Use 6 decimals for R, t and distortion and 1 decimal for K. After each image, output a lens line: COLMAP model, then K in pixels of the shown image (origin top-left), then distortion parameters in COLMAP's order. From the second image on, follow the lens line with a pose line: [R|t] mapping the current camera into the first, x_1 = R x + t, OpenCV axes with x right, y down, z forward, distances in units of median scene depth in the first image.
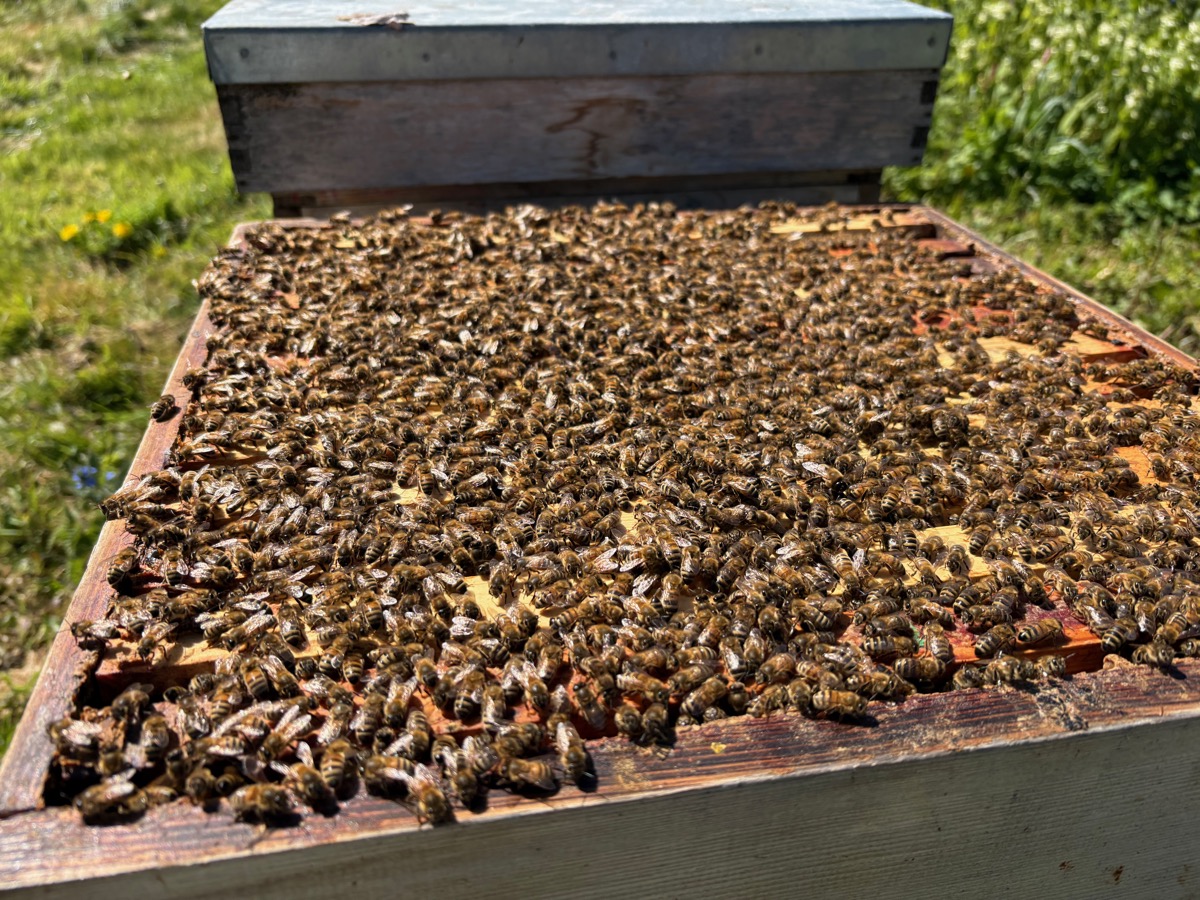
lens RADIAL K [[898.8, 0, 600.0], [0, 898.8, 450.0], [0, 0, 1]] dist [0.010435, 0.000043]
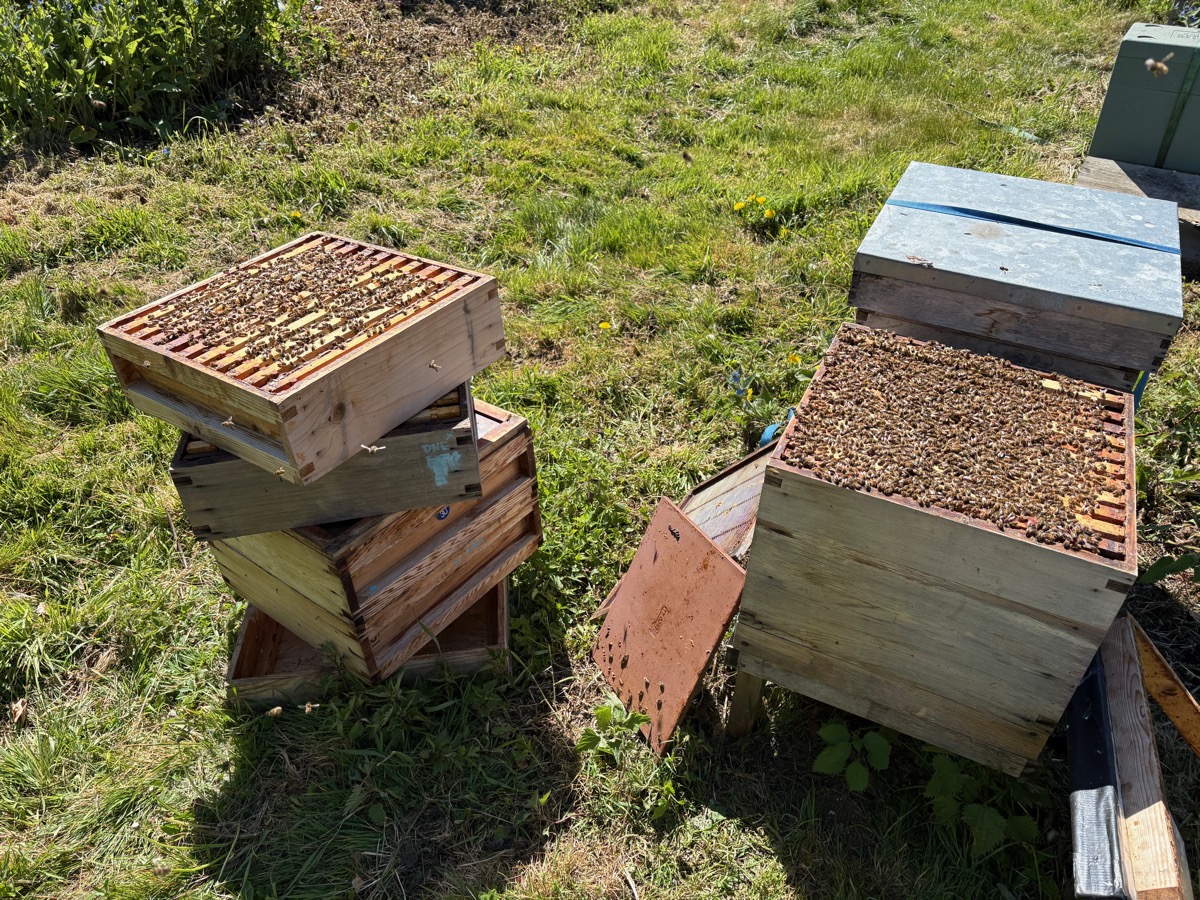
lens RADIAL K [[898.8, 0, 600.0], [0, 898.8, 450.0], [0, 0, 1]] dist [0.010435, 0.000043]
pose [[0.801079, 0.360439, -0.477867, 0.127446], [-0.320211, 0.932578, 0.166621, -0.027838], [0.505705, 0.019542, 0.862485, -0.482409]]
